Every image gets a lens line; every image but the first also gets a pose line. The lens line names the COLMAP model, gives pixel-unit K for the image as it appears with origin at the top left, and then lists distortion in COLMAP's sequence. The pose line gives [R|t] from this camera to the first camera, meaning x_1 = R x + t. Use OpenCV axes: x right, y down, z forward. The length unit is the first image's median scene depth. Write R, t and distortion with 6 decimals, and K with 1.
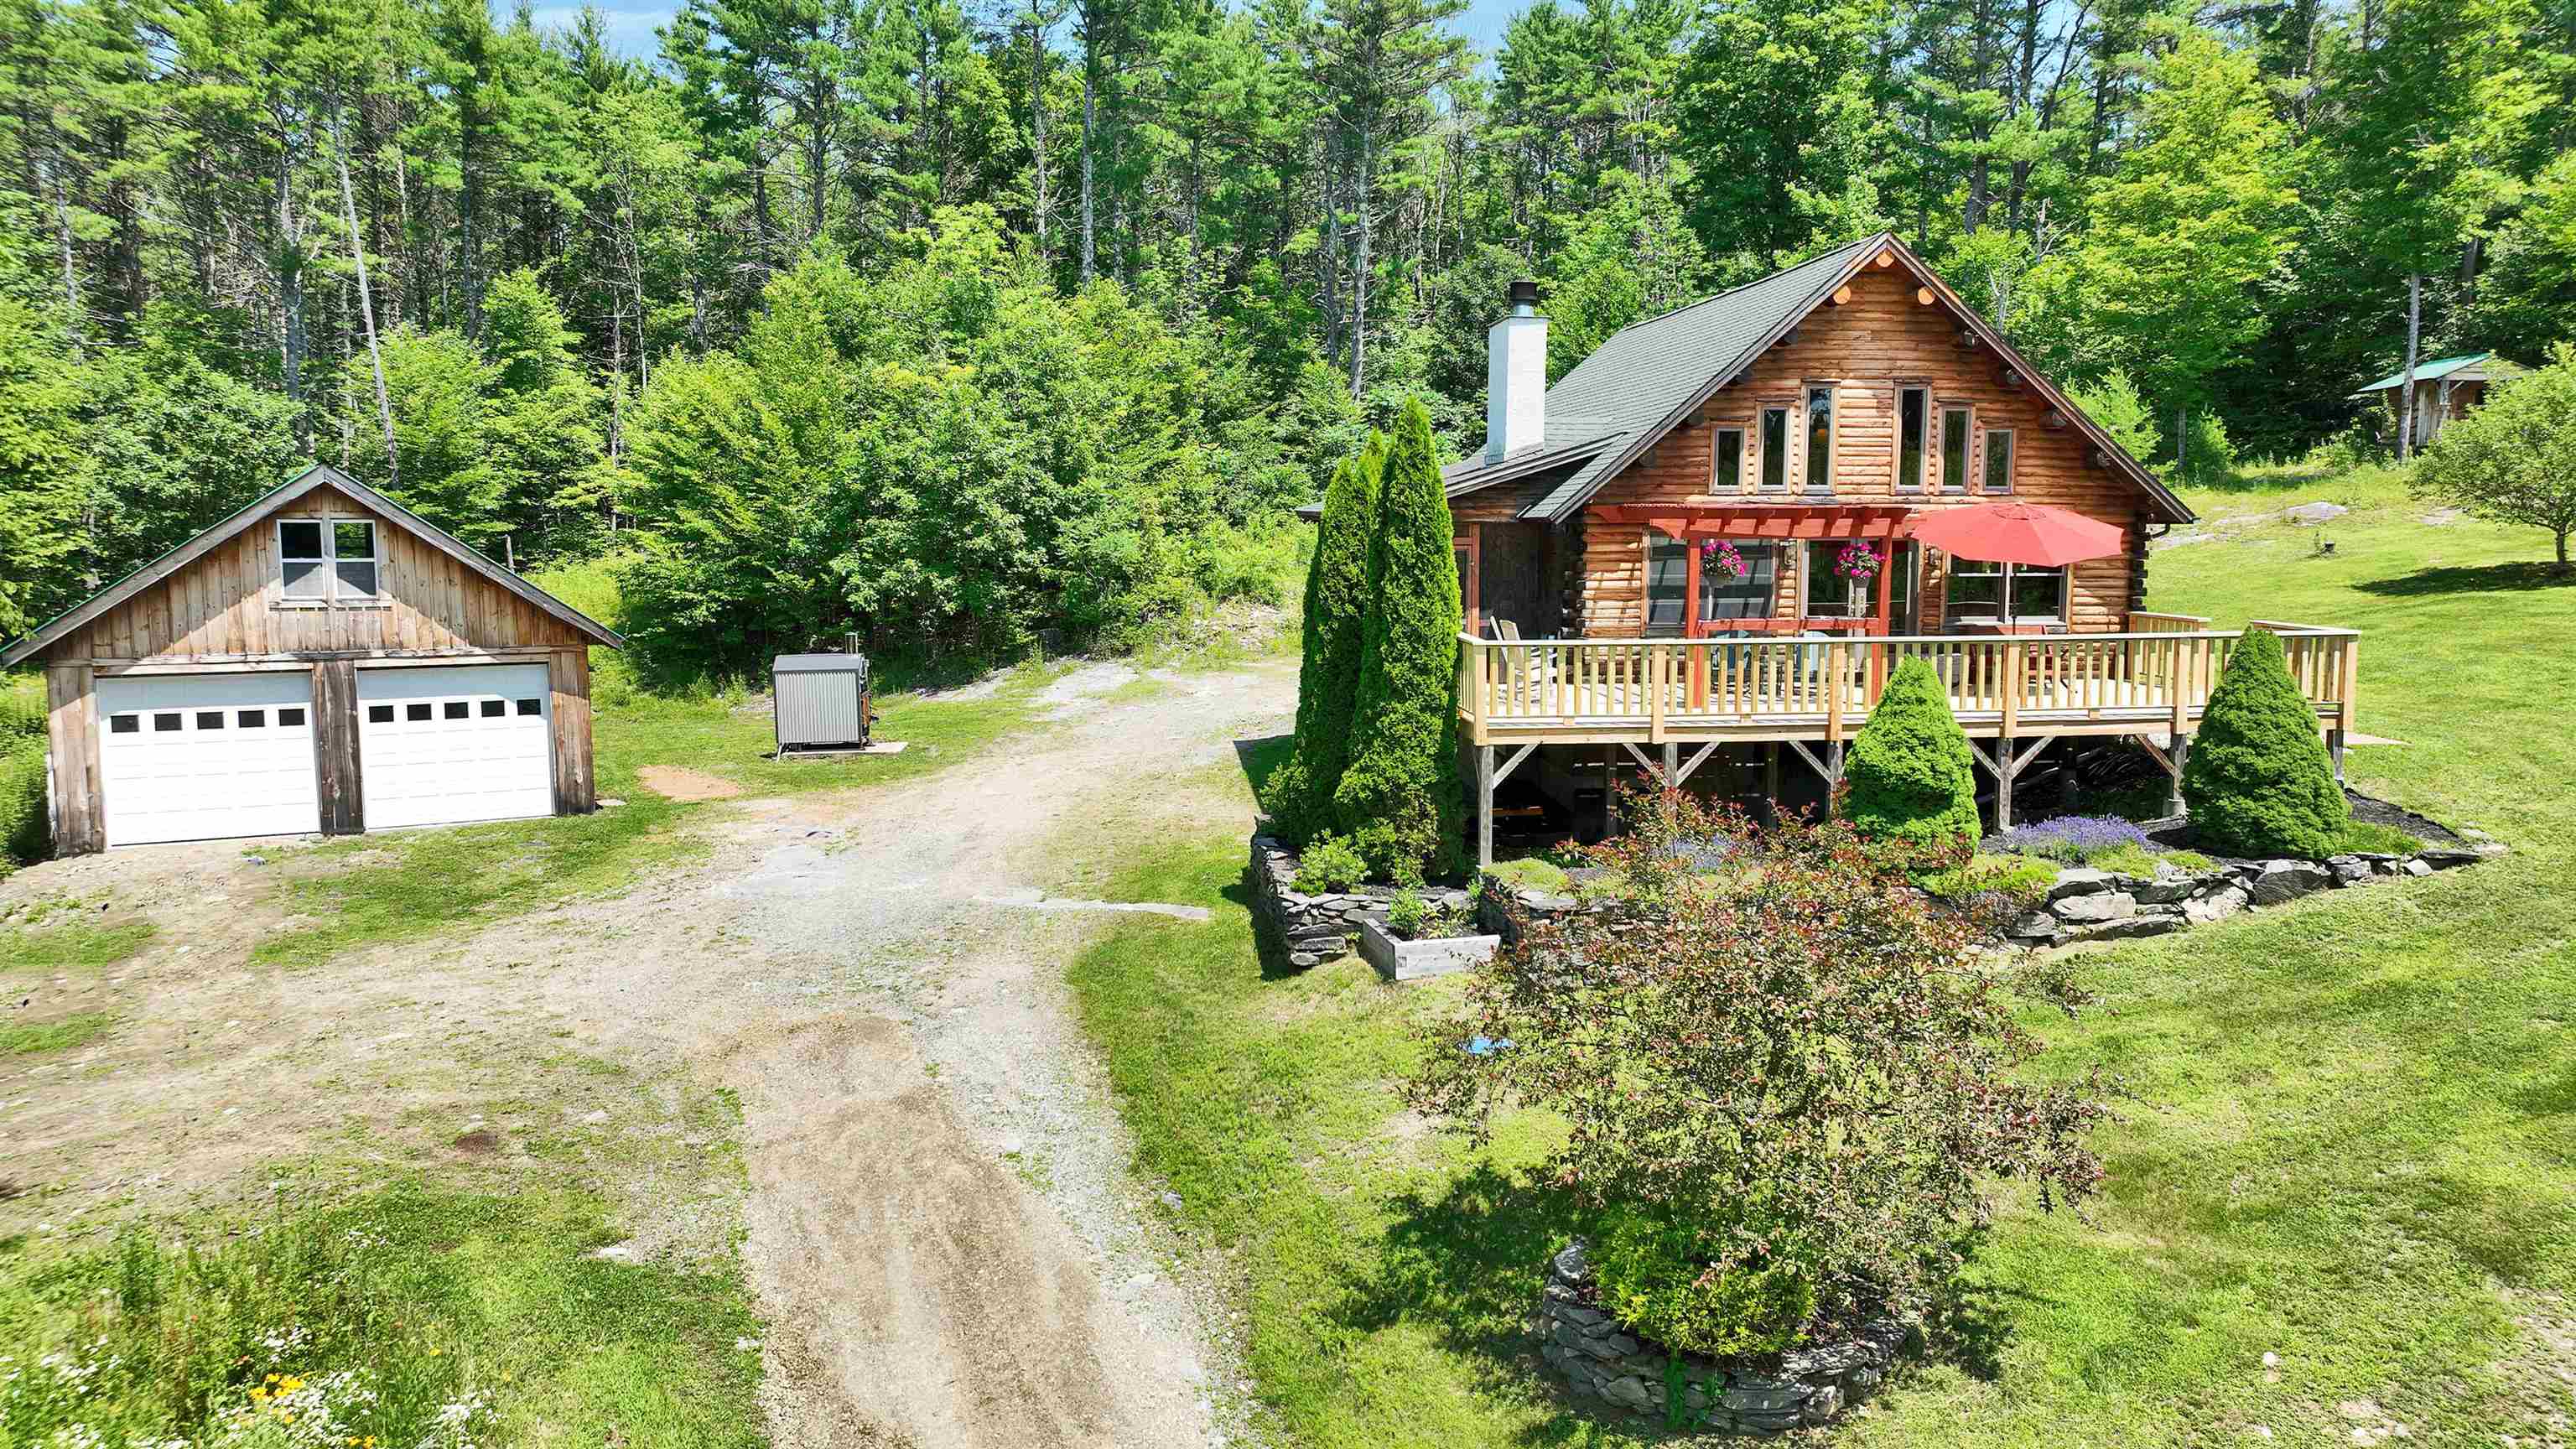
lens RADIAL K [[1807.3, 0, 1291.3], [0, 1807.3, 723.4], [0, 0, 1]] dist [-0.003214, 0.016470]
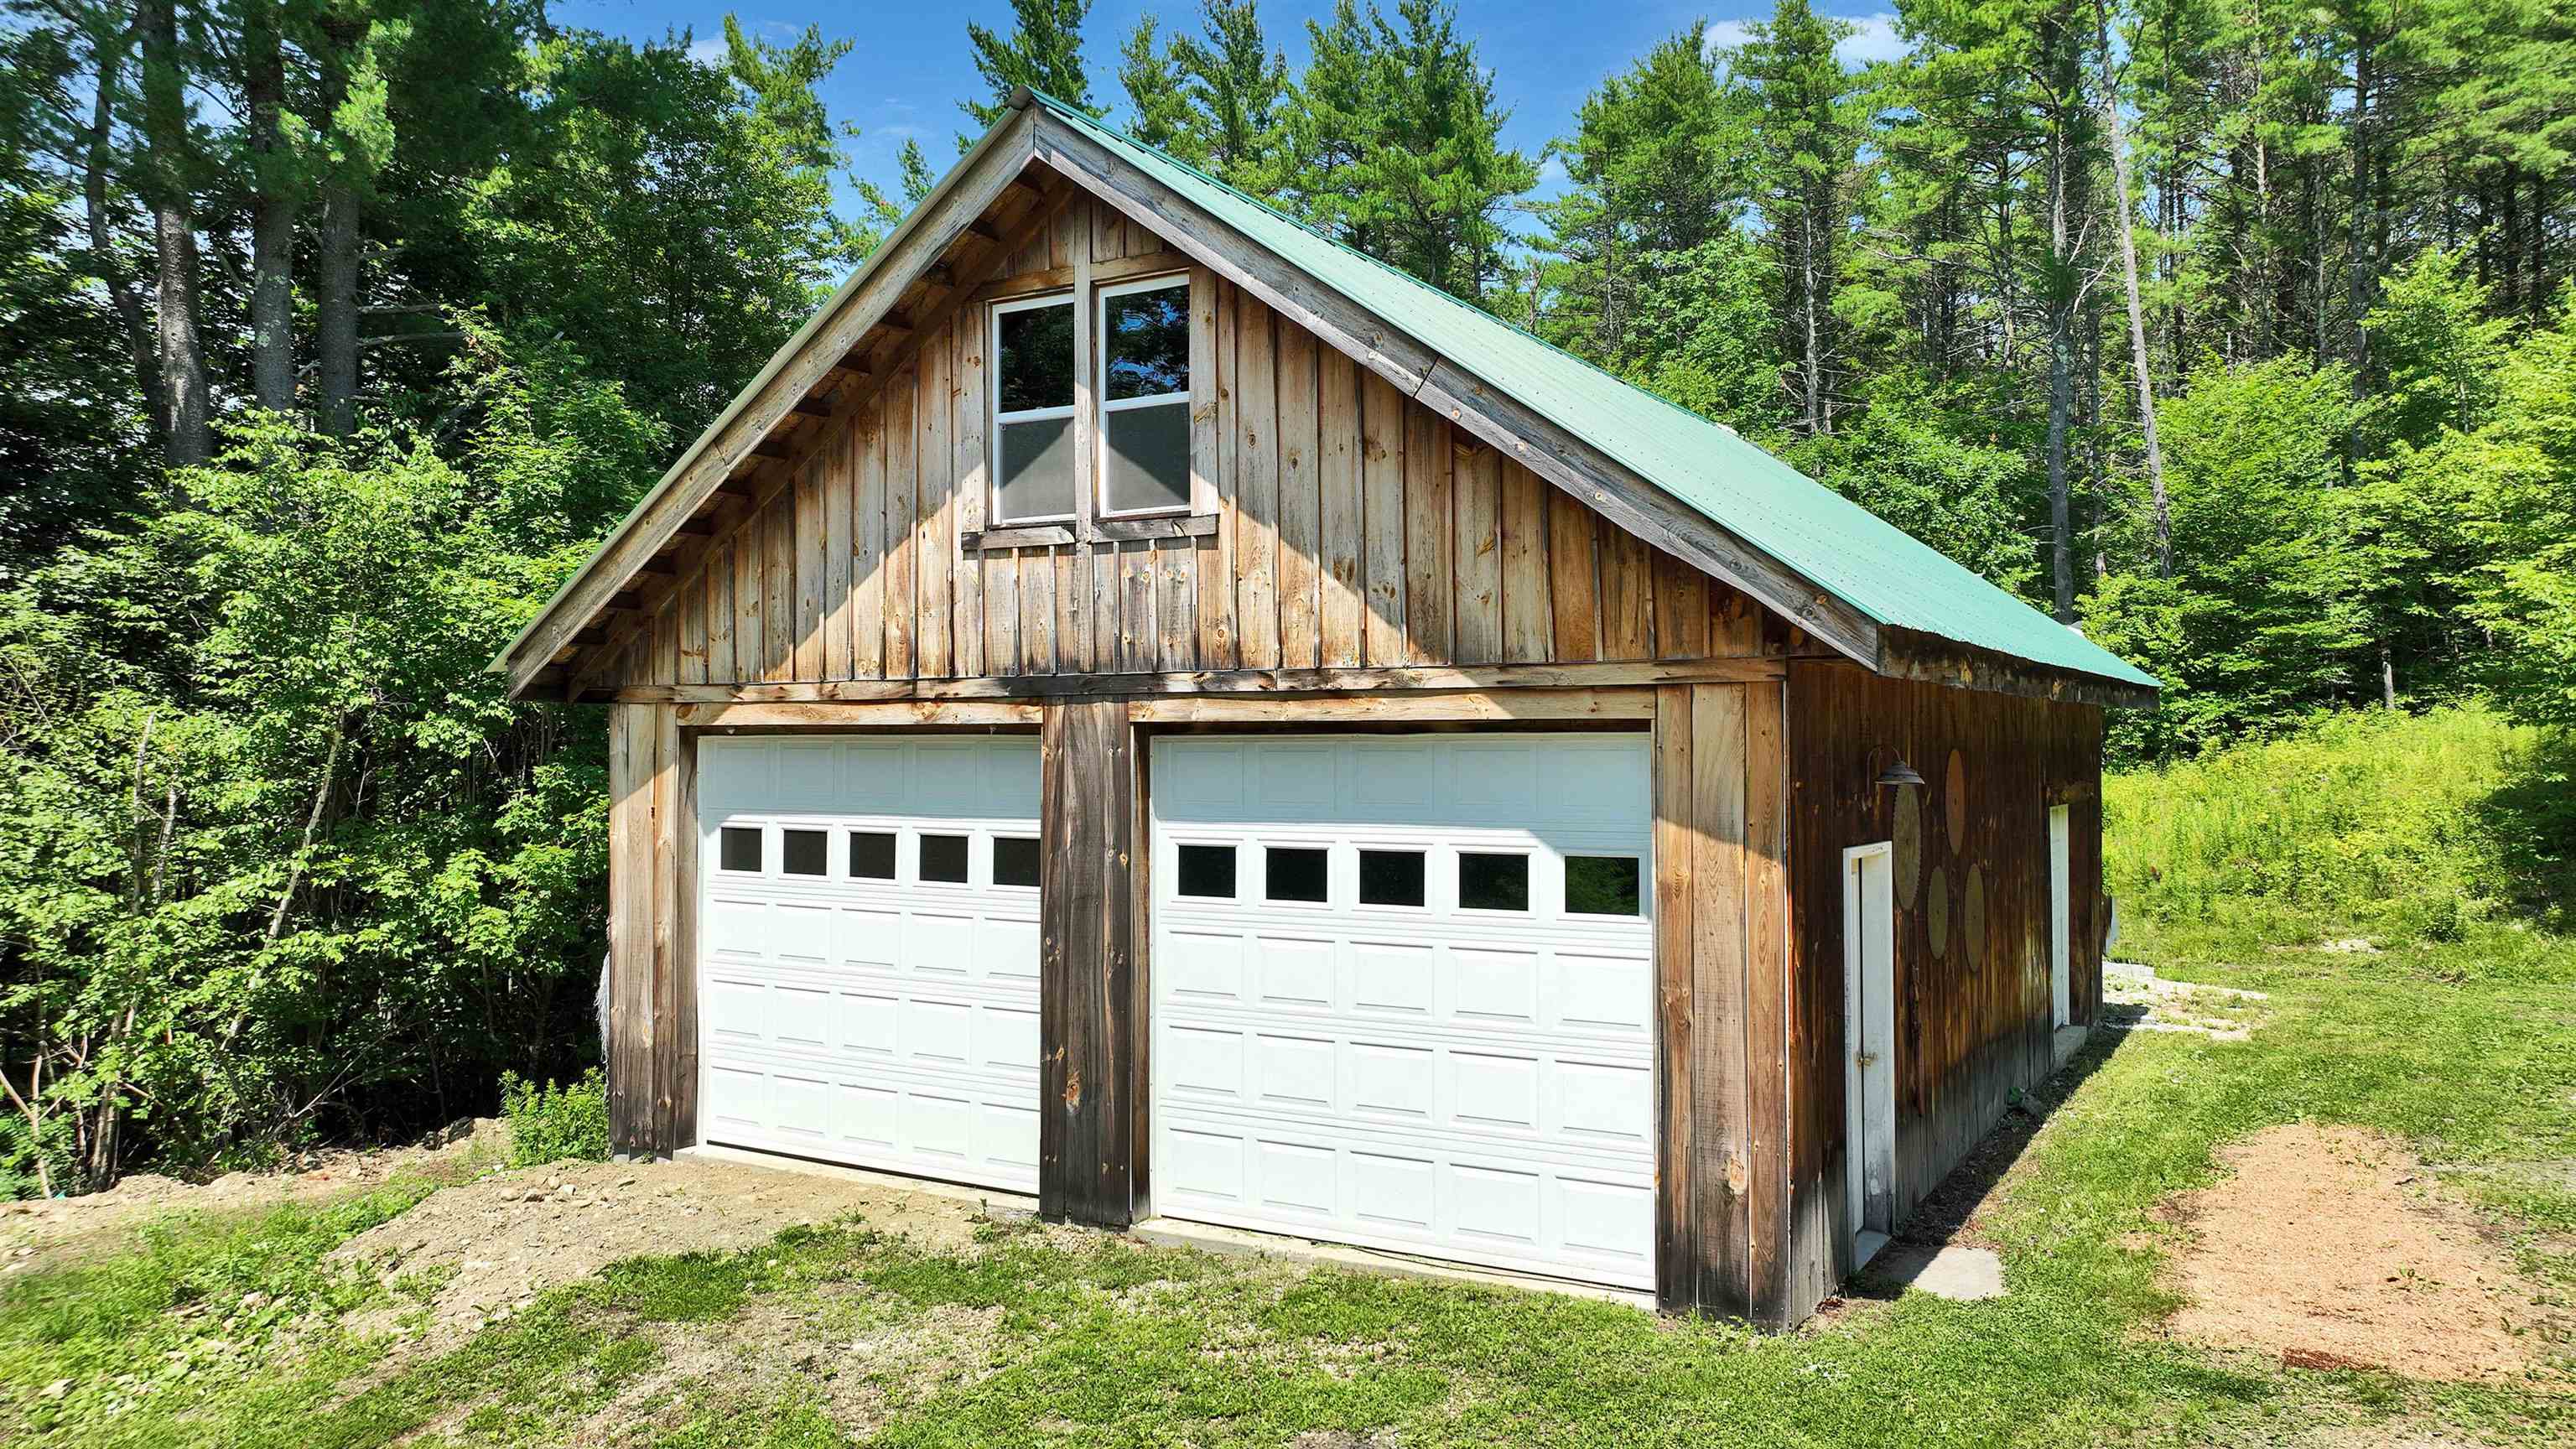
lens RADIAL K [[1807.3, 0, 1304.2], [0, 1807.3, 715.8], [0, 0, 1]] dist [-0.003214, 0.016470]
pose [[0.522625, -0.015153, -0.852428, -0.229198], [-0.091110, 0.993124, -0.073514, -0.011252], [0.847680, 0.116085, 0.517650, 0.896180]]
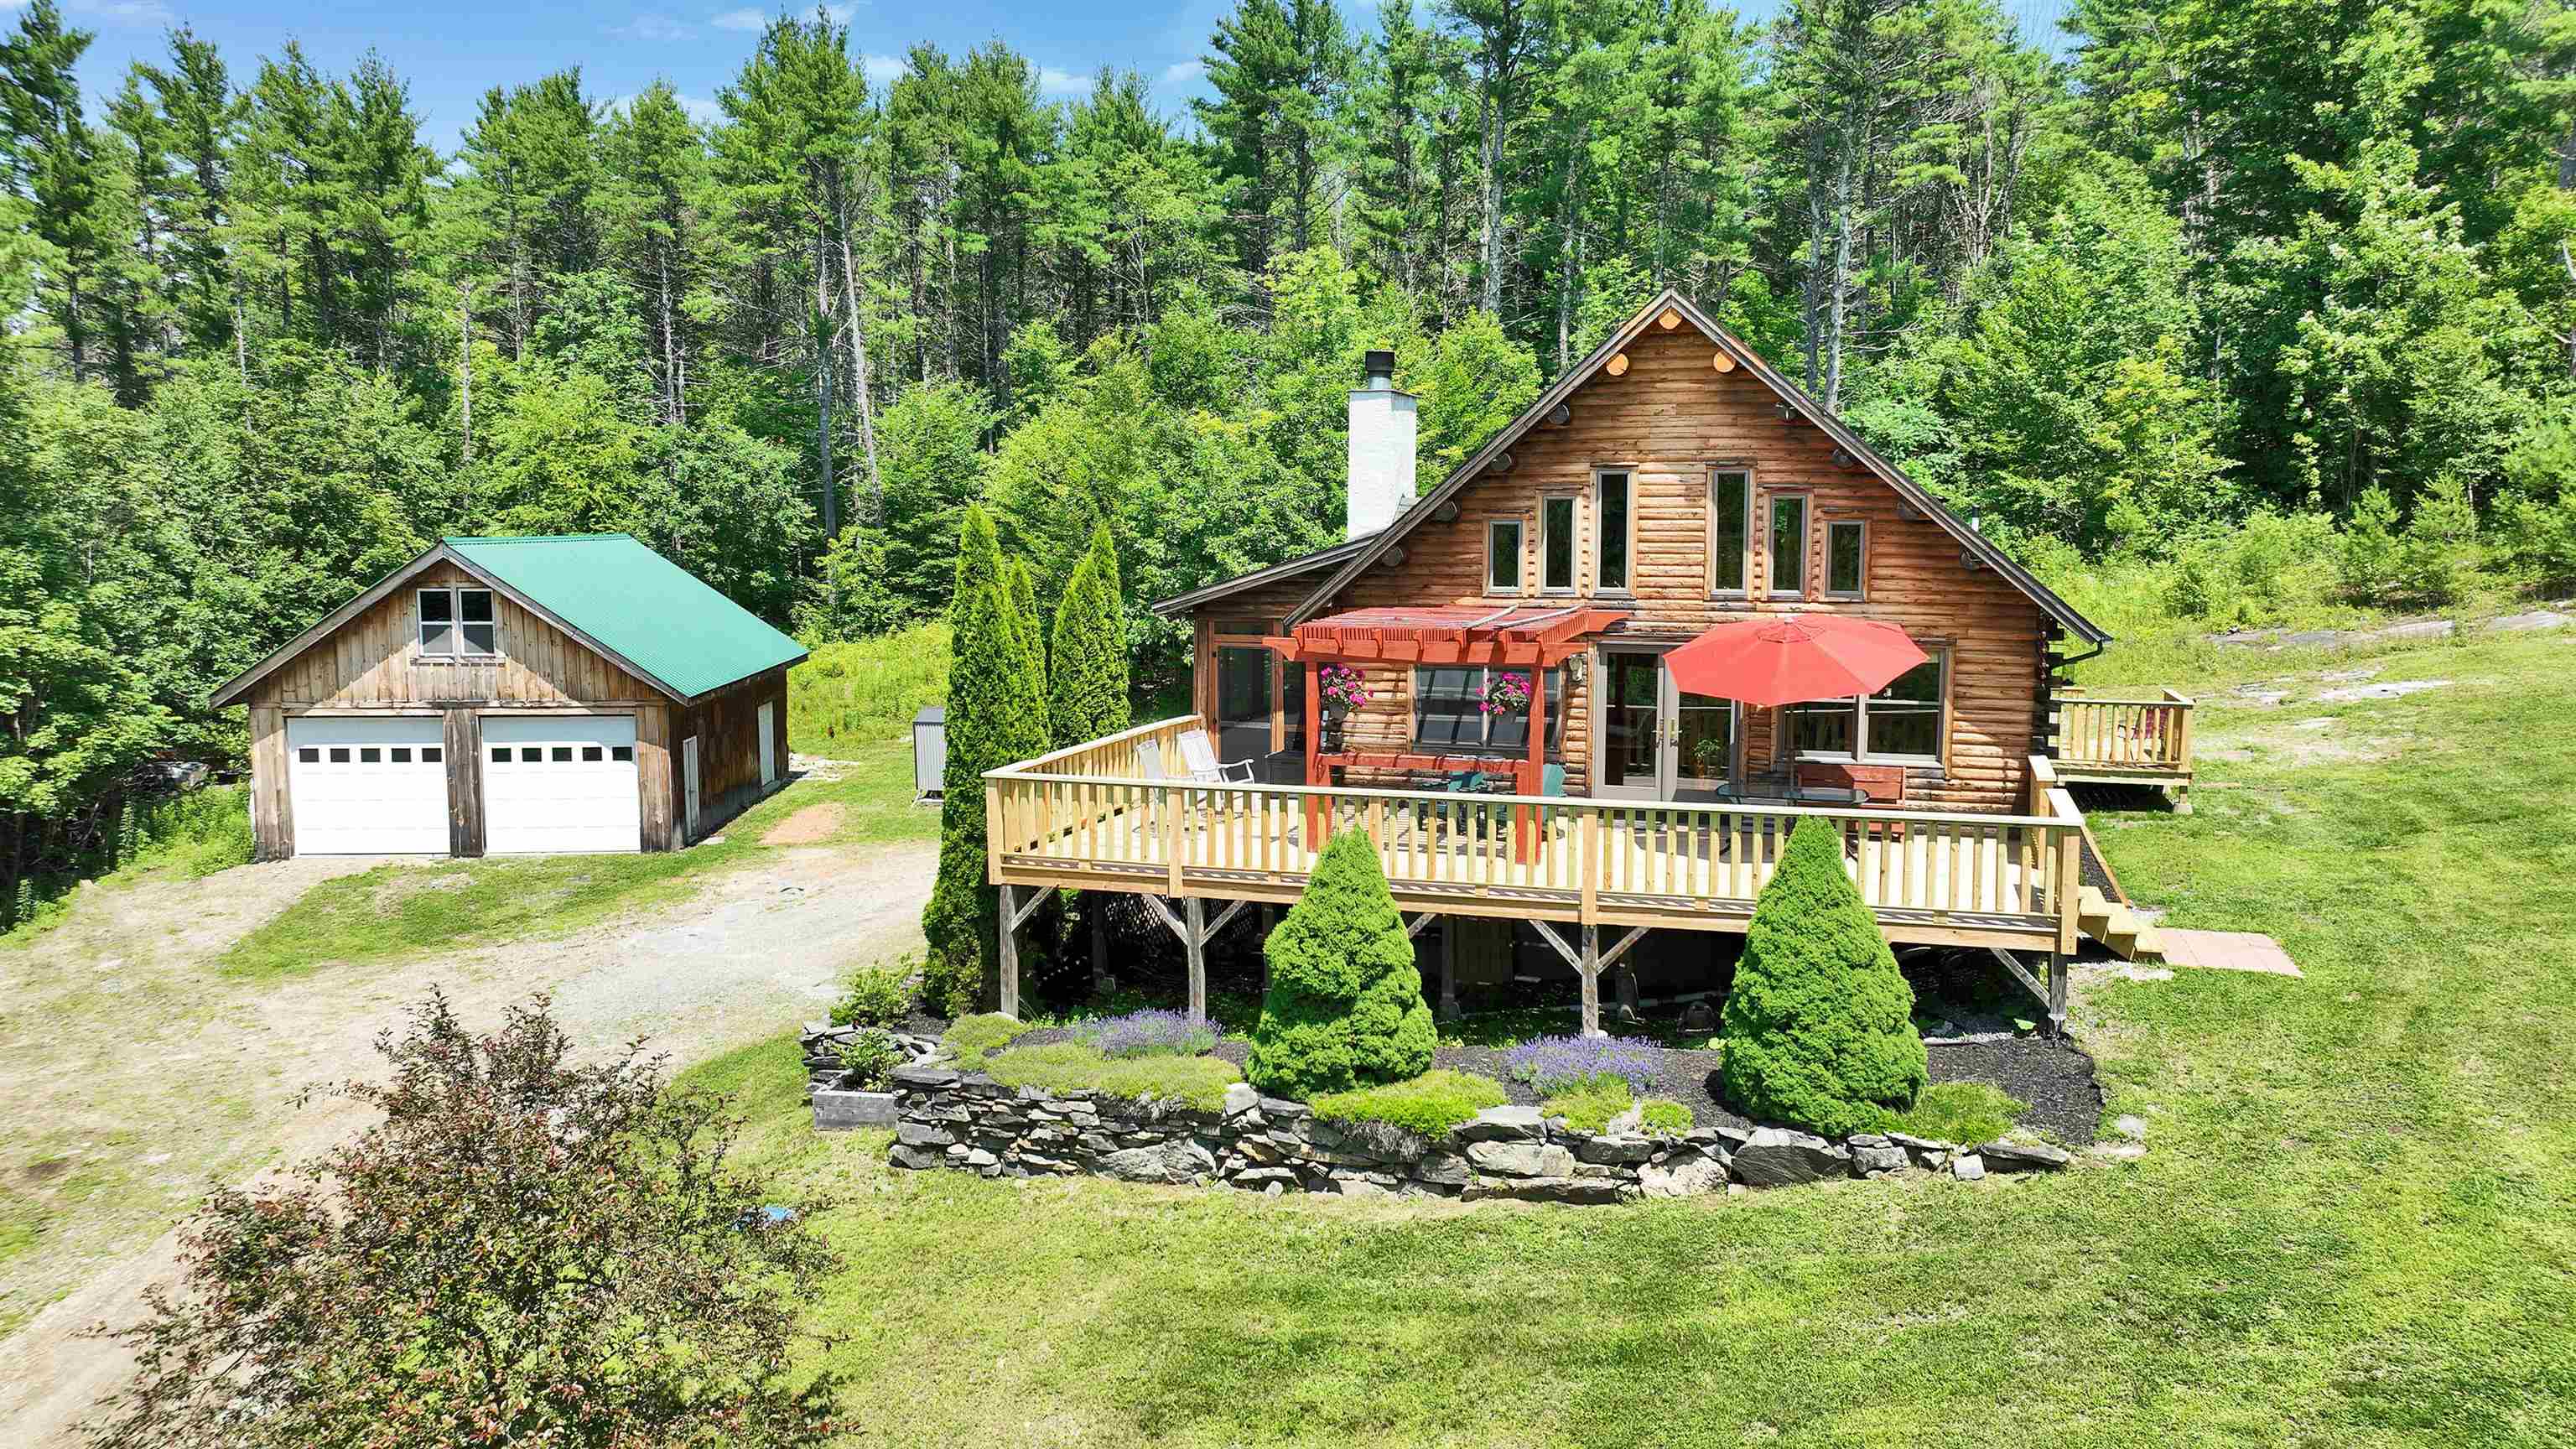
lens RADIAL K [[1807.3, 0, 1292.8], [0, 1807.3, 719.0], [0, 0, 1]] dist [-0.003214, 0.016470]
pose [[0.912317, 0.044860, -0.407019, 0.458656], [-0.045774, 0.998924, 0.007497, -0.064156], [0.406917, 0.011791, 0.913389, 0.155898]]
